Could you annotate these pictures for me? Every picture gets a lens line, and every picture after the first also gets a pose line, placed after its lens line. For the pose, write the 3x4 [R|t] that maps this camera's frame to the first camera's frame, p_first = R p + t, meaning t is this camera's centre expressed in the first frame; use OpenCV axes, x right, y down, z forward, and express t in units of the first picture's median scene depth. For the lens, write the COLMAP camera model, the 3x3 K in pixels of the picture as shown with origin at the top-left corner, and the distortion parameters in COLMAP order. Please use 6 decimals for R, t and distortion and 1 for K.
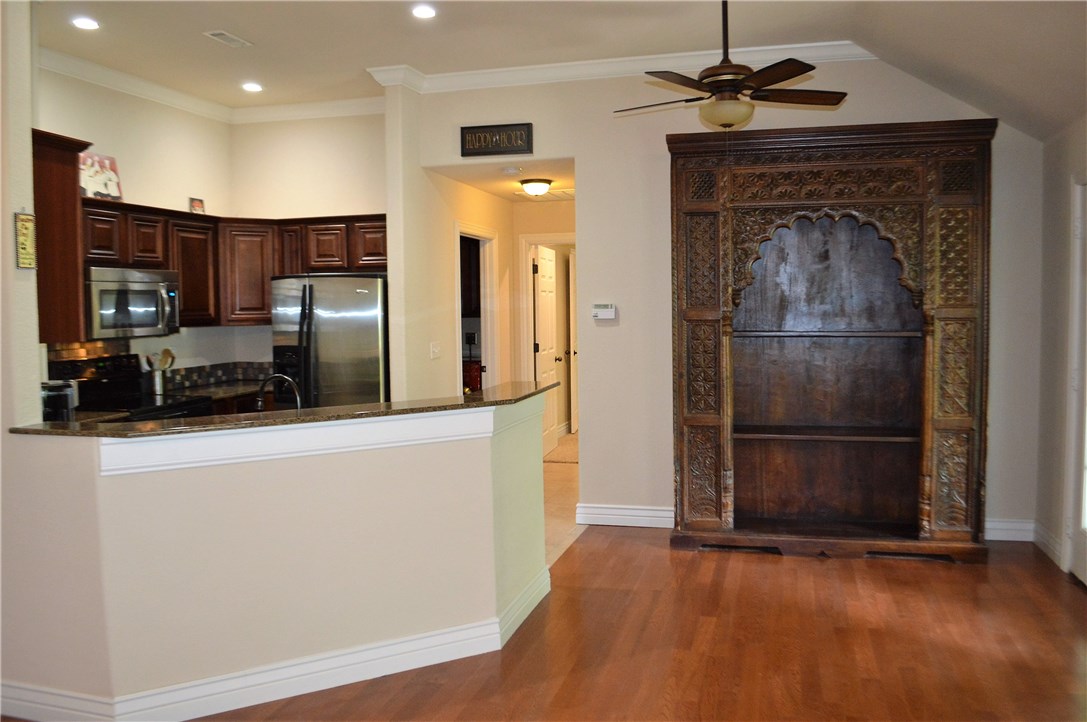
lens RADIAL K [[865.3, 0, 559.8], [0, 865.3, 360.5], [0, 0, 1]] dist [-0.075588, -0.004656]
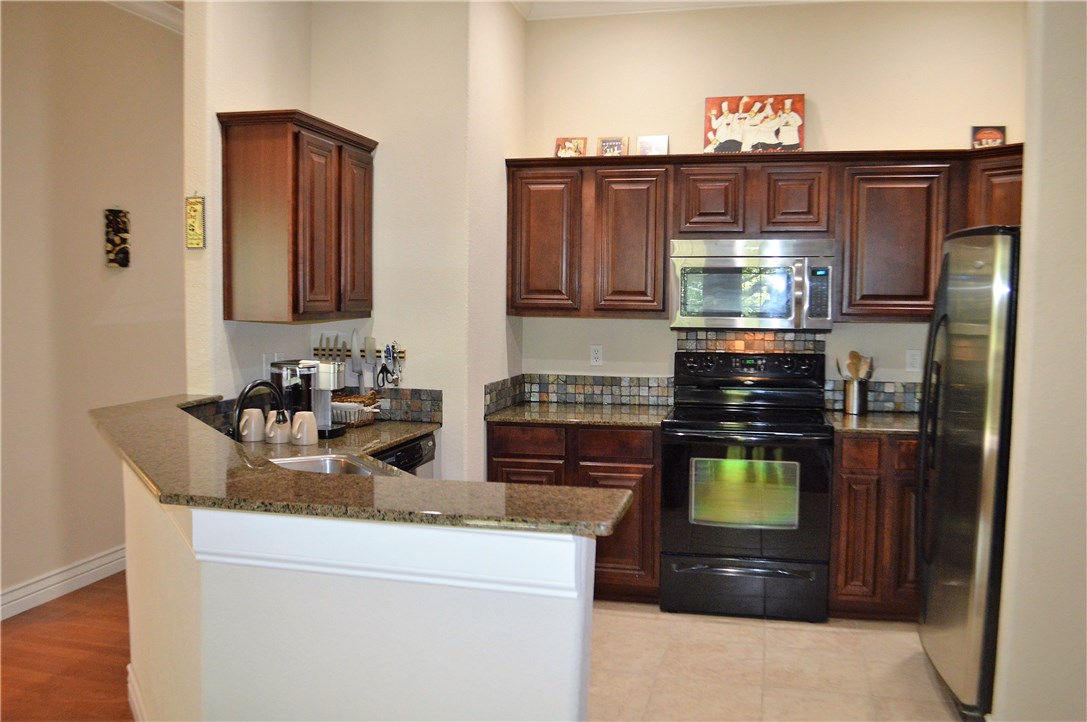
lens RADIAL K [[865.3, 0, 559.8], [0, 865.3, 360.5], [0, 0, 1]] dist [-0.075588, -0.004656]
pose [[0.023229, 0.085703, -0.996050, 0.240821], [-0.073428, 0.993774, 0.083795, -0.047591], [0.997030, 0.071191, 0.029378, 0.738506]]
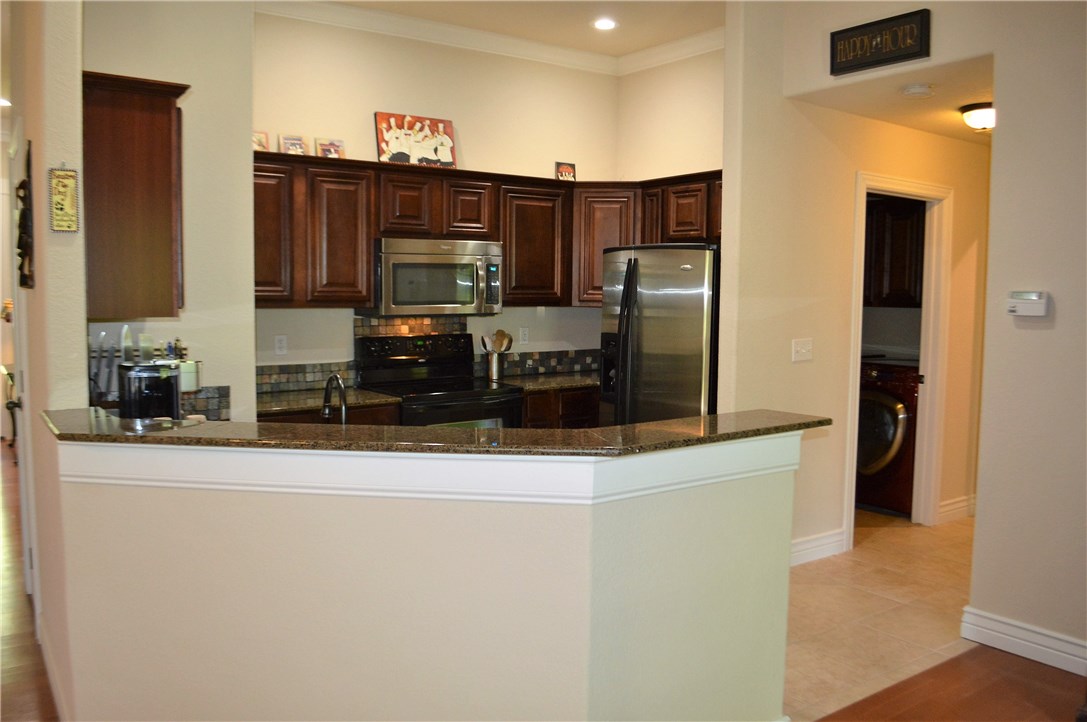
lens RADIAL K [[865.3, 0, 559.8], [0, 865.3, 360.5], [0, 0, 1]] dist [-0.075588, -0.004656]
pose [[0.771029, 0.069882, -0.632954, 0.169694], [-0.058785, 0.997527, 0.038524, -0.020347], [0.634081, 0.007505, 0.773230, 0.332048]]
